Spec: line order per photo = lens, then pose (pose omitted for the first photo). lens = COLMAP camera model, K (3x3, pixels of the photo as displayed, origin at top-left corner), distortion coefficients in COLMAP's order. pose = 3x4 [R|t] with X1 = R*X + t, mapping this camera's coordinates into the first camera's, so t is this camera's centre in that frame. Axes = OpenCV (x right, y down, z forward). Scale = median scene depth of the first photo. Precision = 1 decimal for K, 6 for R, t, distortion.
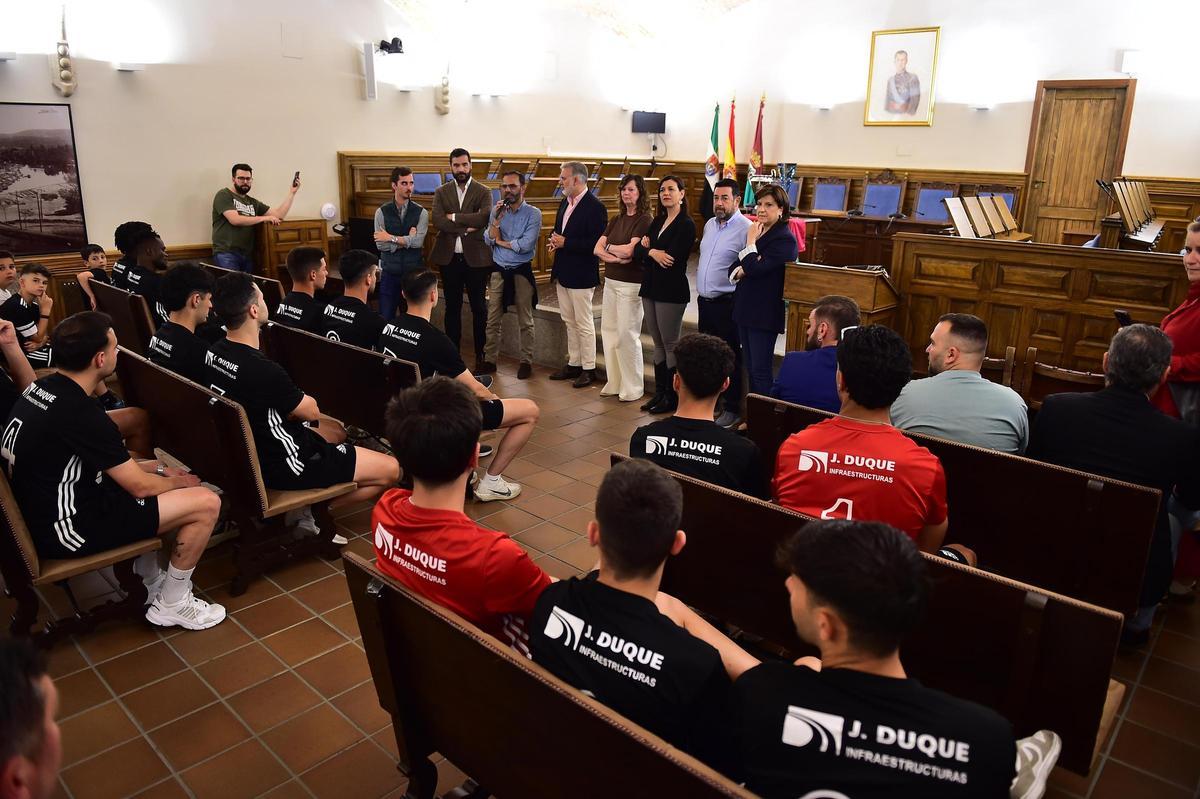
lens RADIAL K [[818.5, 0, 602.3], [0, 818.5, 400.4], [0, 0, 1]] dist [-0.050981, 0.000803]
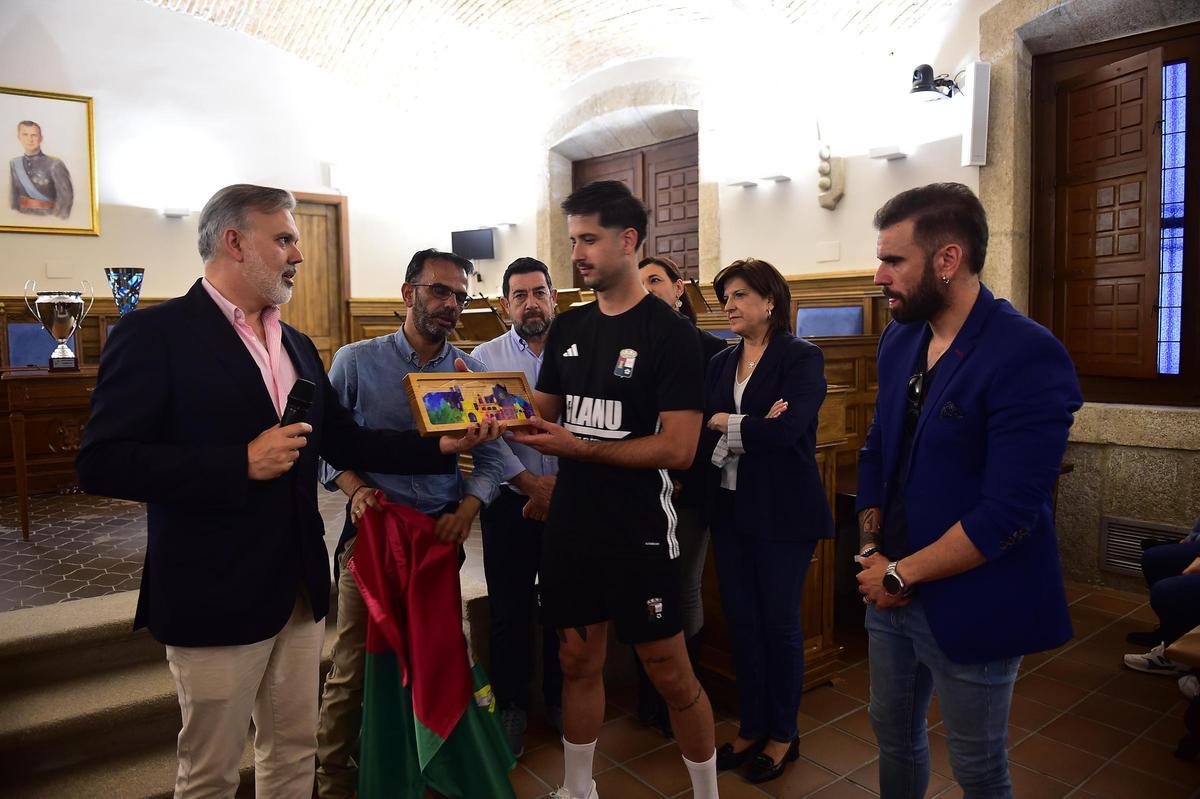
lens RADIAL K [[818.5, 0, 604.0], [0, 818.5, 403.1], [0, 0, 1]] dist [-0.050981, 0.000803]
pose [[0.192804, -0.109592, 0.975098, -0.215389], [0.290538, 0.955559, 0.049949, -0.127364], [-0.937238, 0.273673, 0.216076, 0.550797]]
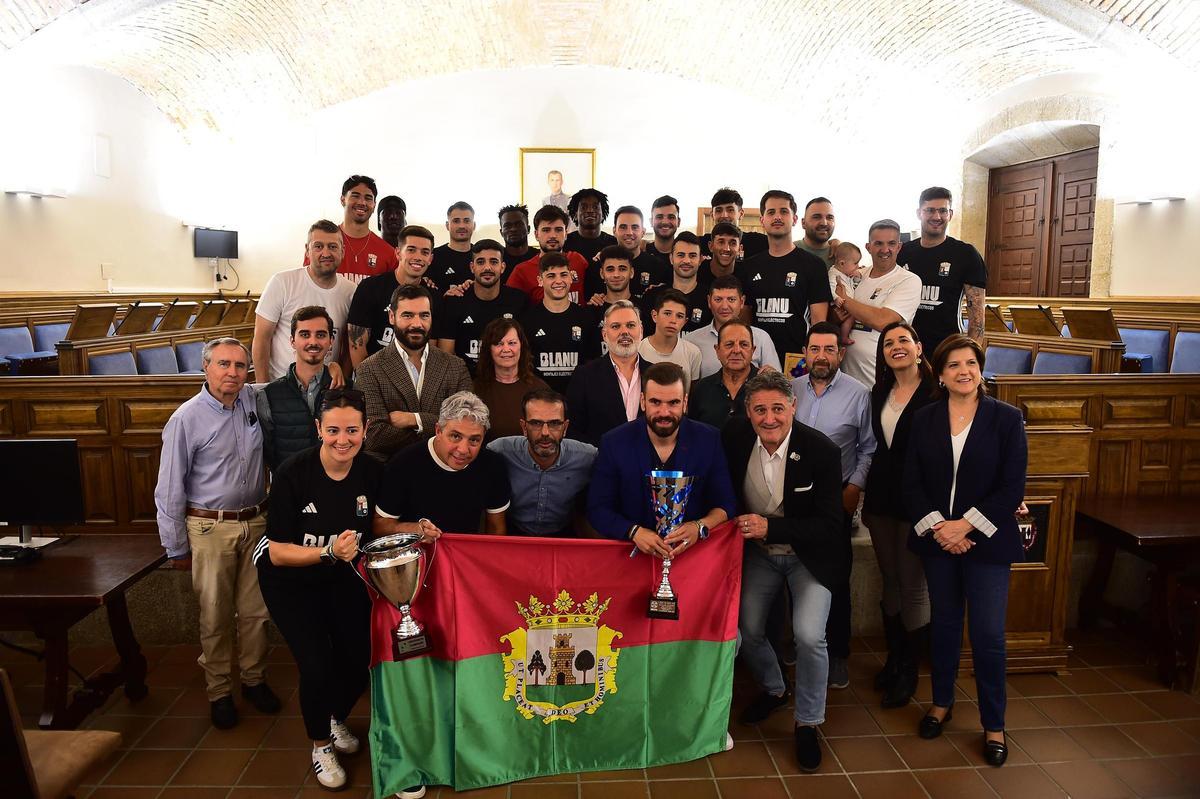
lens RADIAL K [[818.5, 0, 598.1], [0, 818.5, 399.8], [0, 0, 1]] dist [-0.050981, 0.000803]
pose [[0.703905, -0.111439, 0.701498, -0.312502], [0.212231, 0.975497, -0.057994, -0.130027], [-0.677846, 0.189702, 0.710308, 0.402332]]
